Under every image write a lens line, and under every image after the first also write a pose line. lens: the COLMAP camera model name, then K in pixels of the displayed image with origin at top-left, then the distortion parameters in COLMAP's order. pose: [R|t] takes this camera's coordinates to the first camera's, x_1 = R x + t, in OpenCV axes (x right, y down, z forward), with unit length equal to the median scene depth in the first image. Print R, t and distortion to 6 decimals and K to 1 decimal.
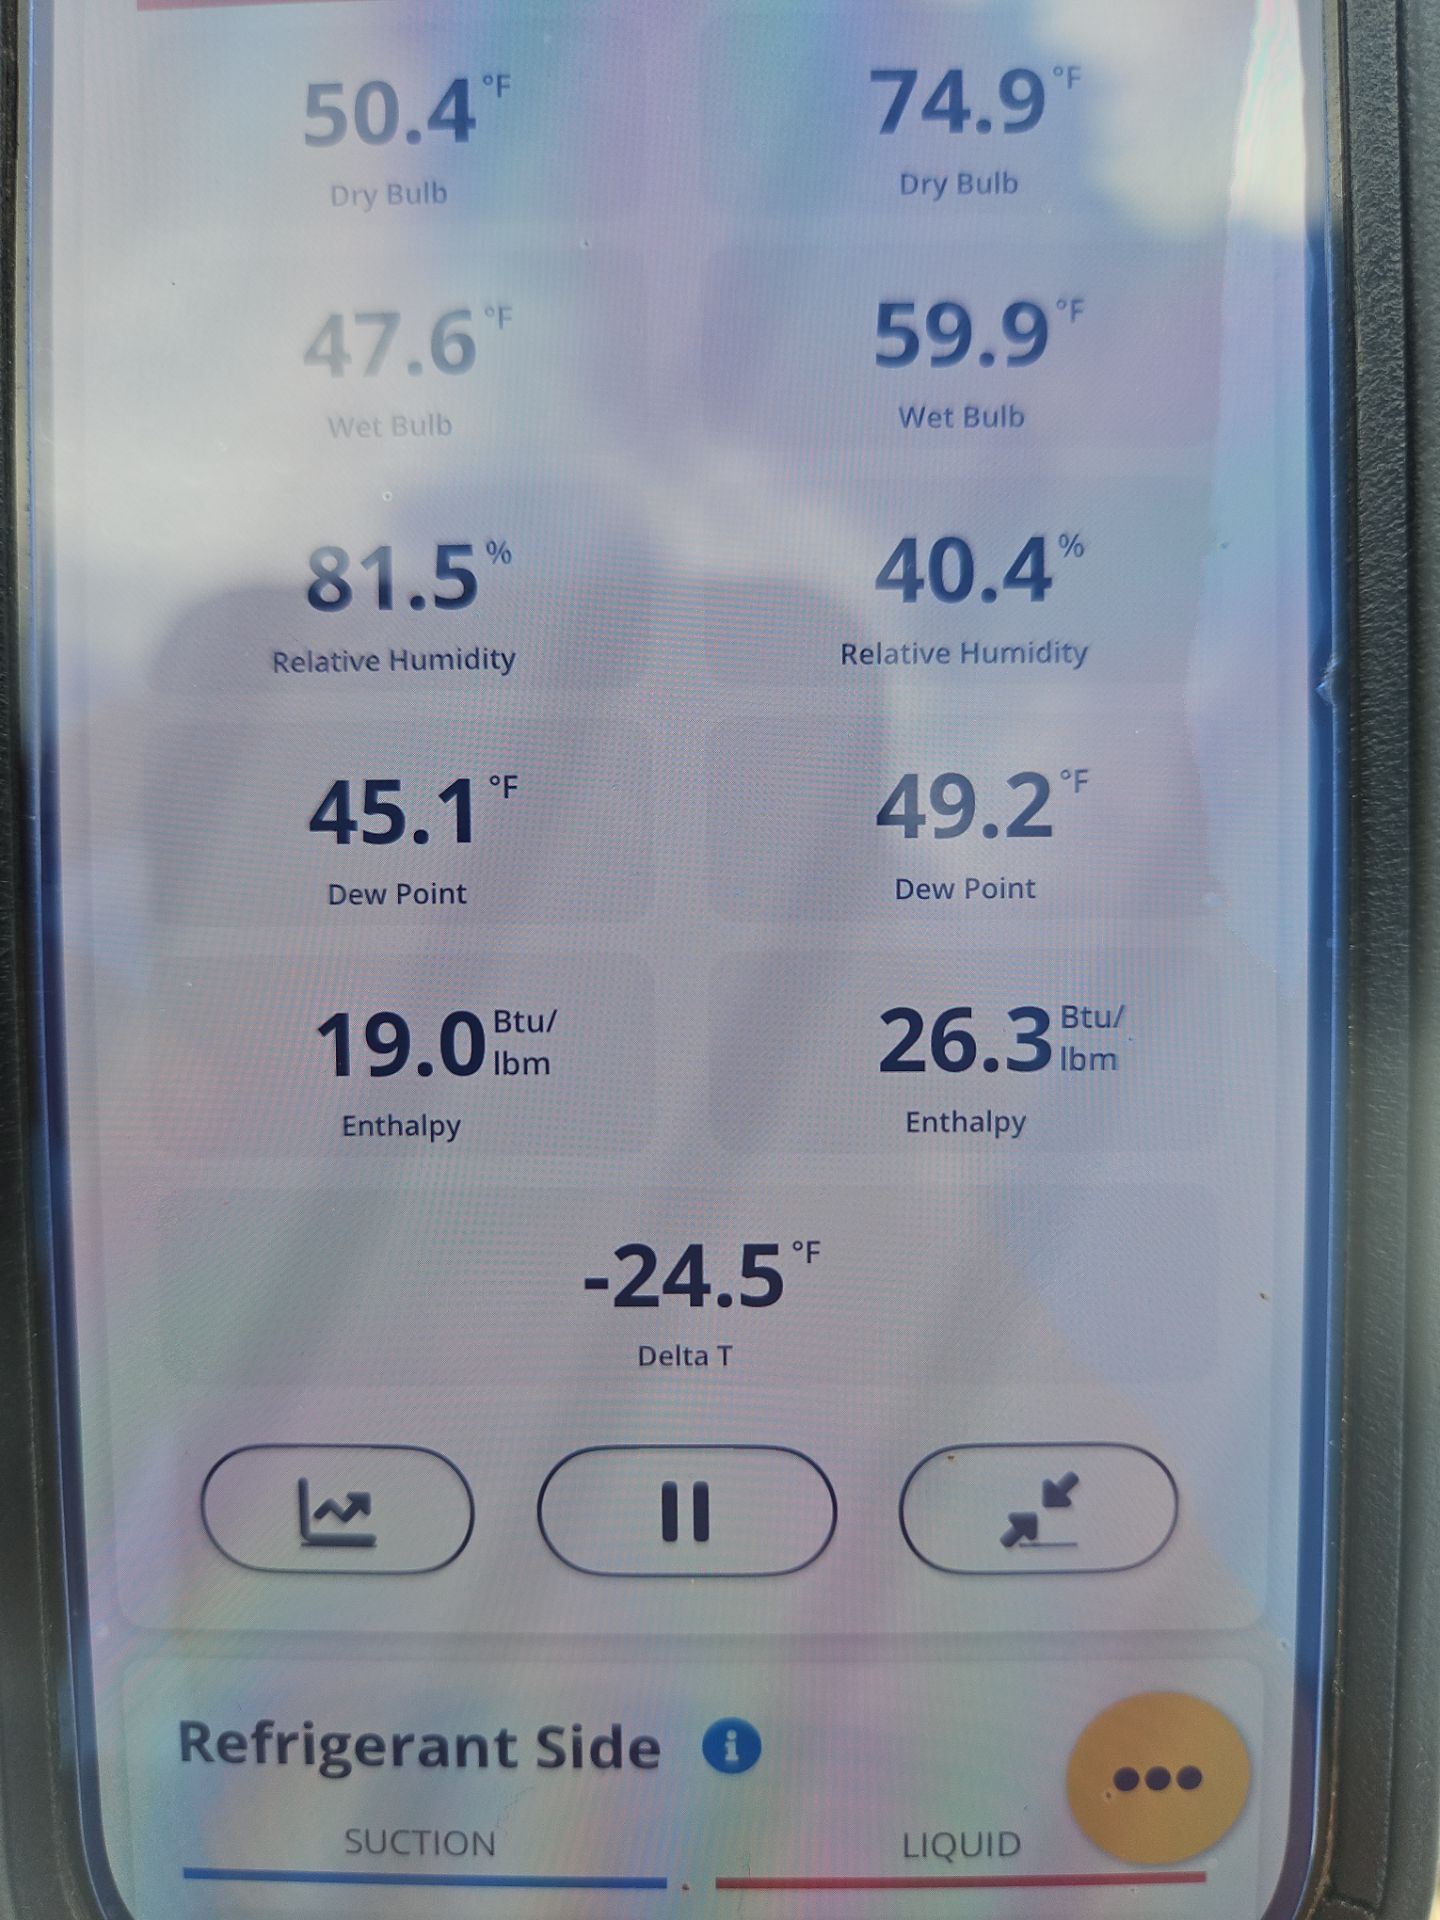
lens RADIAL K [[1490.5, 0, 707.8], [0, 1490.5, 825.6], [0, 0, 1]] dist [-0.040963, -0.016880]
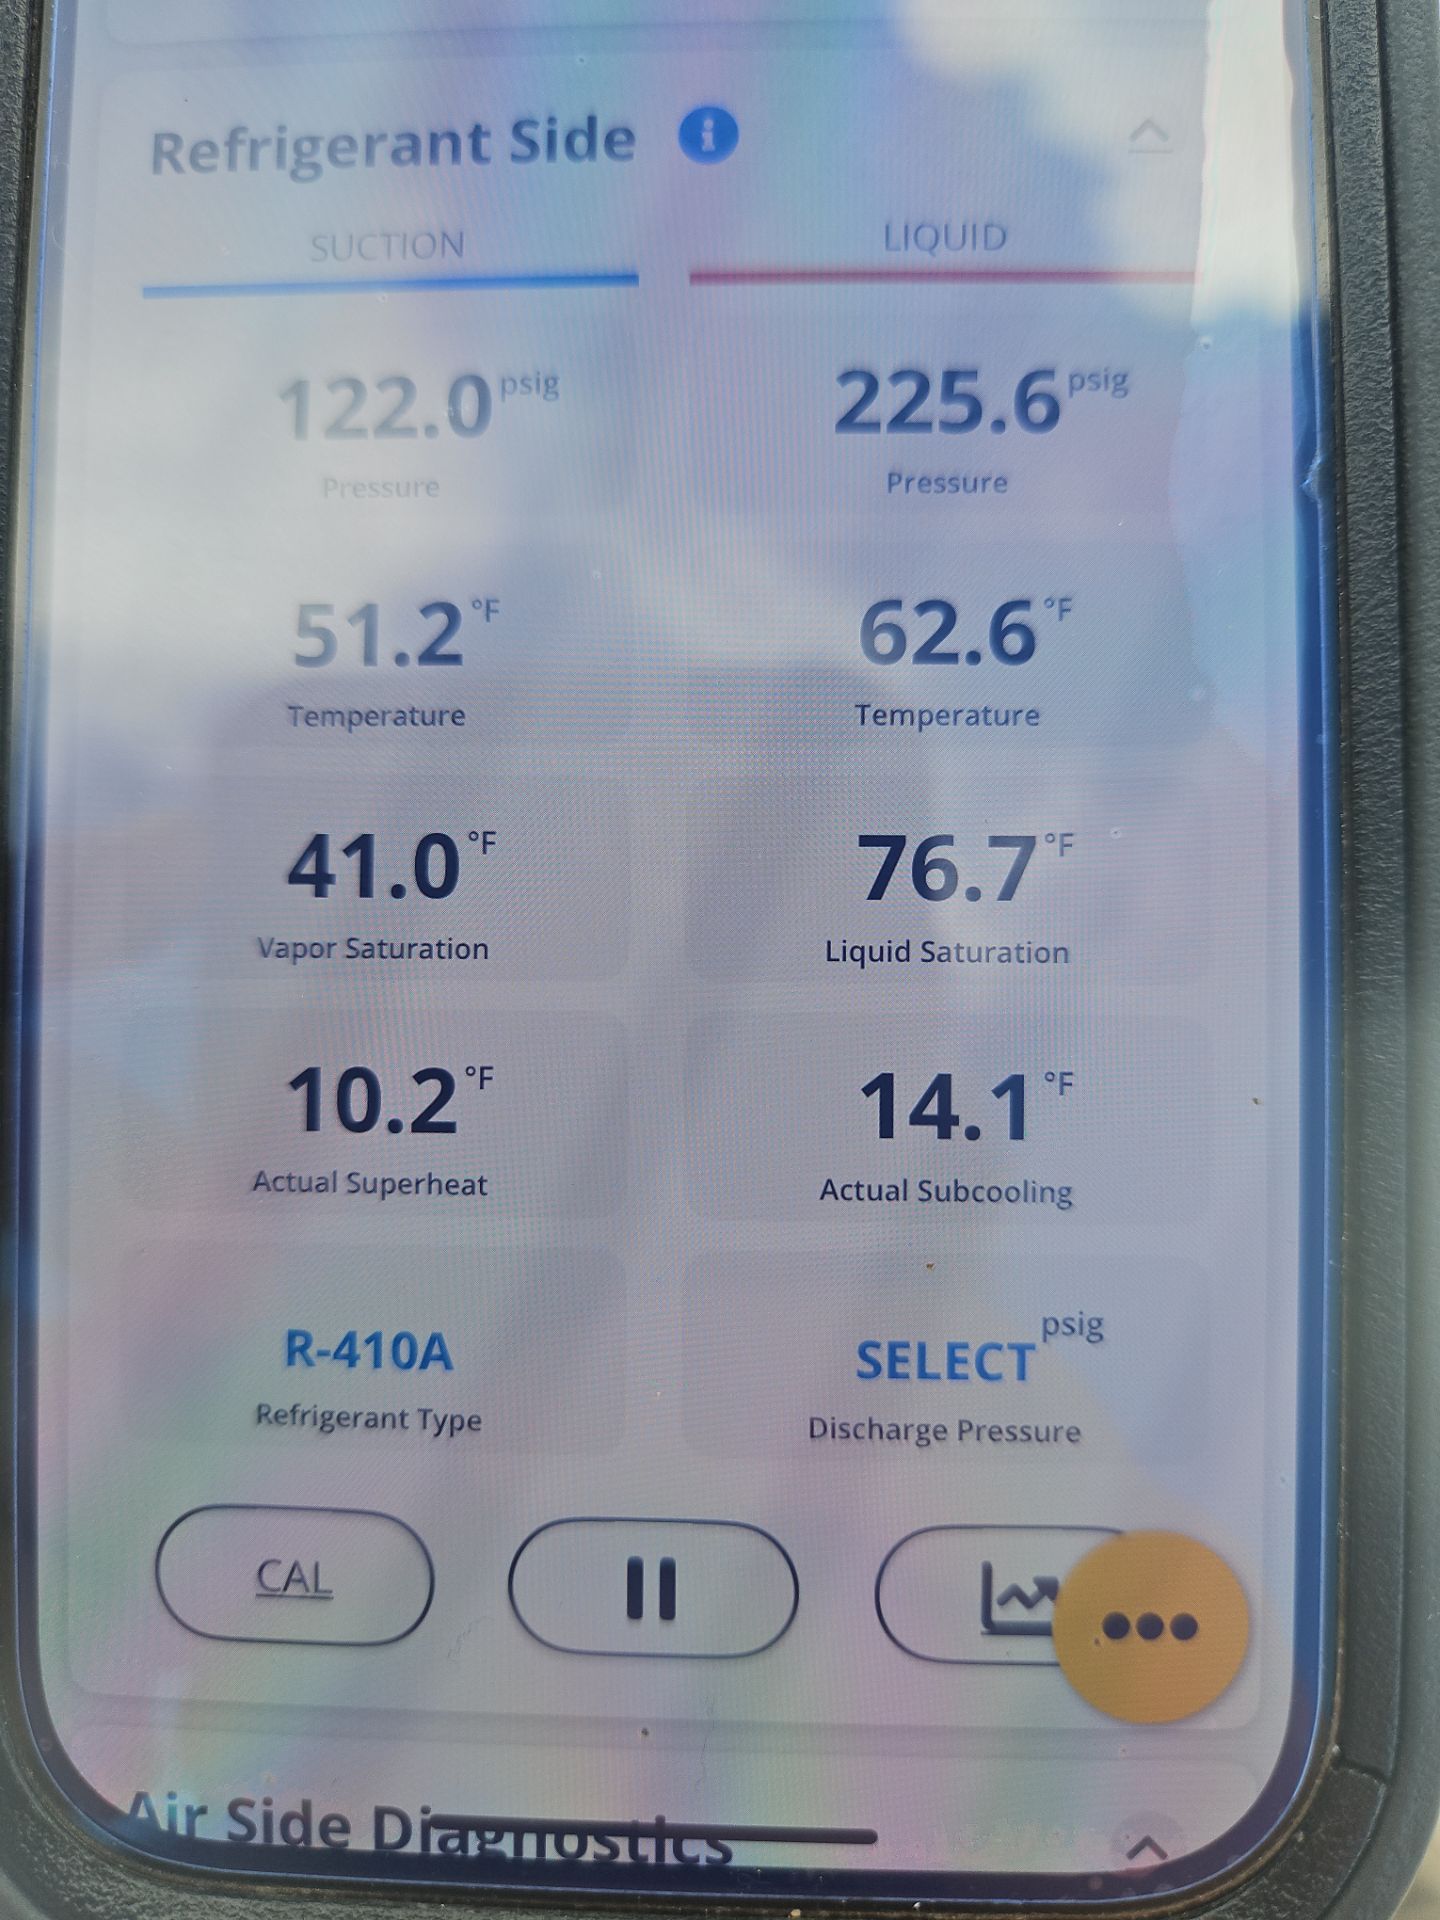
lens RADIAL K [[1490.5, 0, 635.3], [0, 1490.5, 762.5], [0, 0, 1]] dist [-0.040963, -0.016880]
pose [[0.999182, 0.016642, -0.036856, 0.001745], [-0.019302, 0.997143, -0.073026, 0.175754], [0.035536, 0.073678, 0.996649, 0.005991]]
